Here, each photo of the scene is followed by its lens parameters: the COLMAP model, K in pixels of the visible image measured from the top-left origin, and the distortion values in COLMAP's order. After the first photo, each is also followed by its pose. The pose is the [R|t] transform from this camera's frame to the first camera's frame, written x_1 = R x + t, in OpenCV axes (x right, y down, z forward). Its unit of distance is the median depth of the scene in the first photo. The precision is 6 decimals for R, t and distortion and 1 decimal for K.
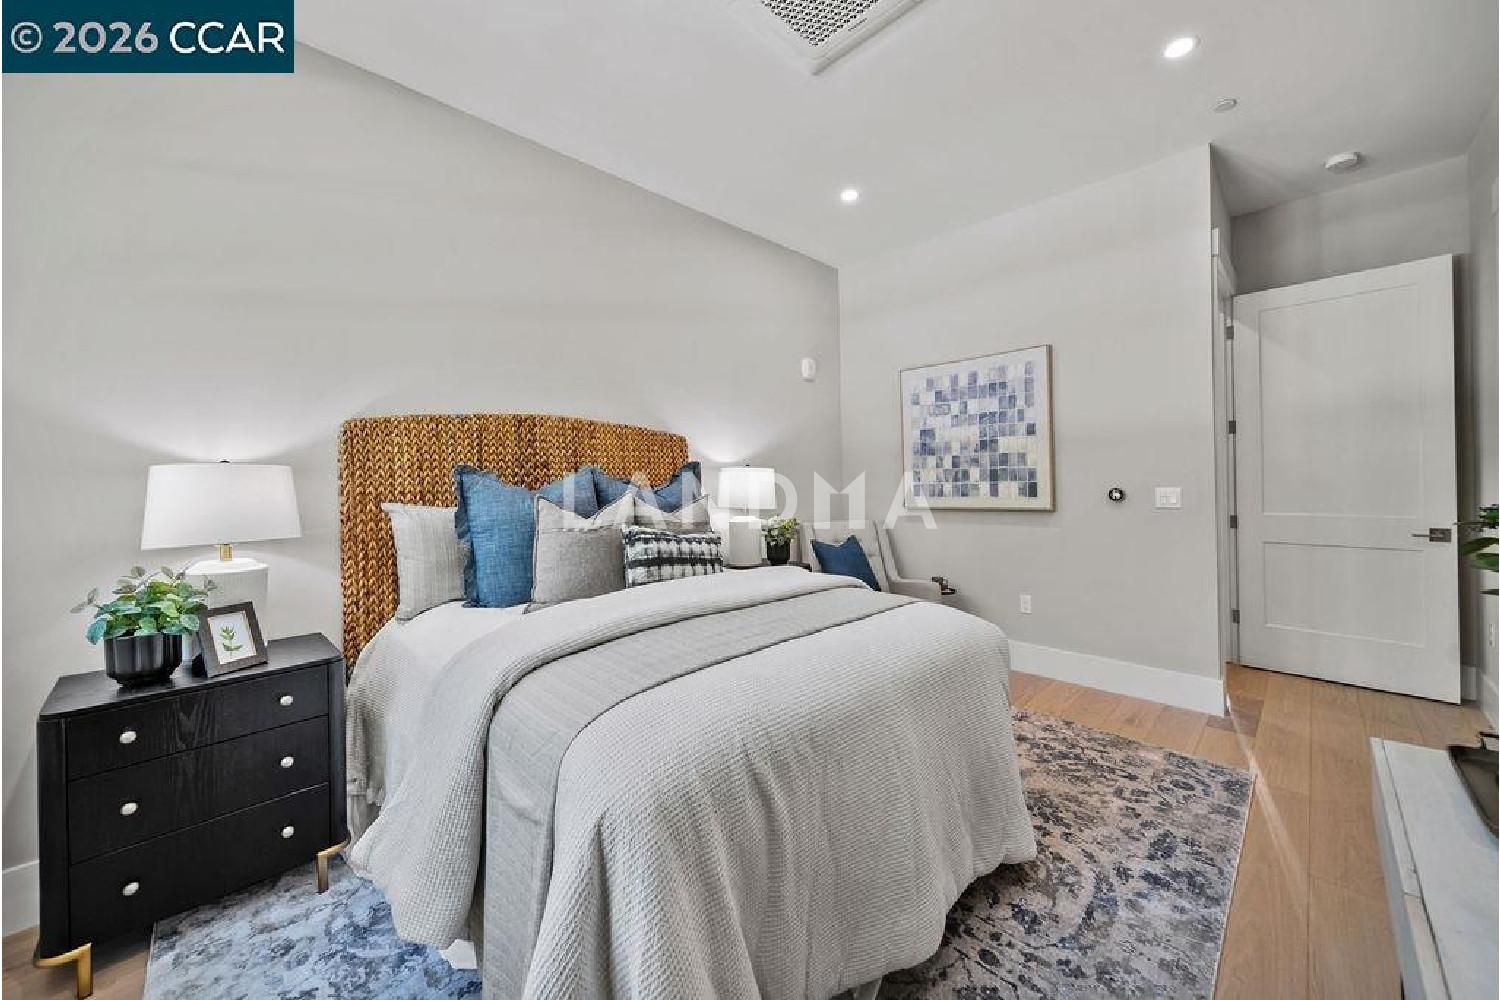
lens RADIAL K [[541.7, 0, 753.6], [0, 541.7, 480.2], [0, 0, 1]] dist [0.000840, 0.000010]
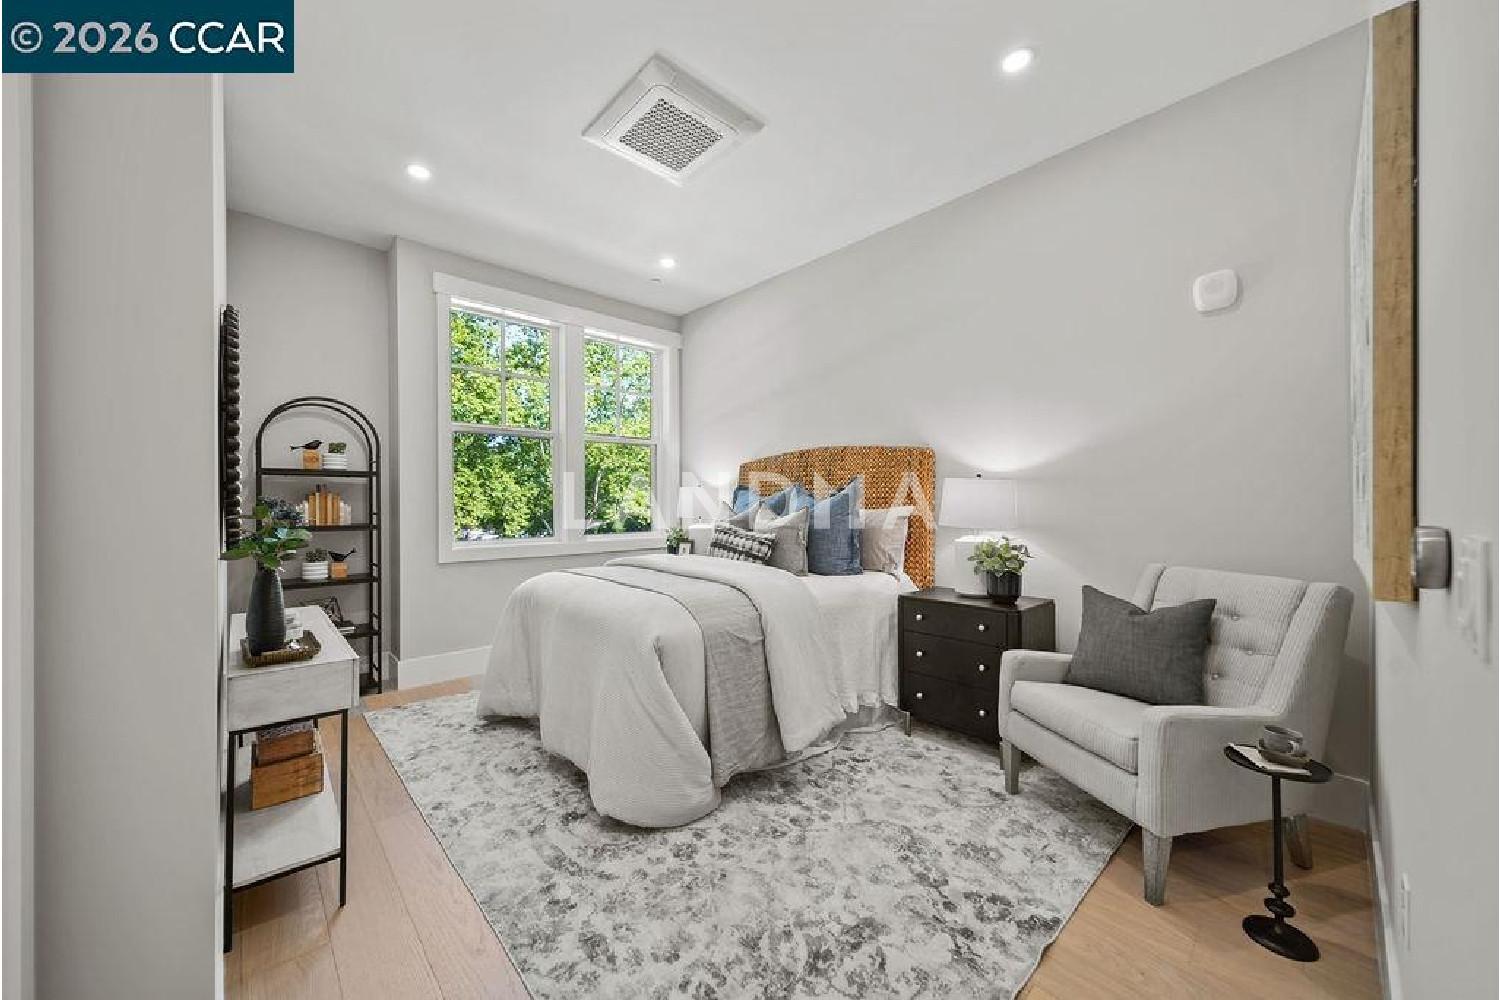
lens RADIAL K [[545.9, 0, 750.0], [0, 545.9, 500.0], [0, 0, 1]] dist [0.000473, 0.000026]
pose [[-0.024446, 0.005714, -0.999685, 1.218165], [0.003345, 0.999979, 0.005634, 0.006496], [0.999696, -0.003206, -0.024465, 0.977626]]
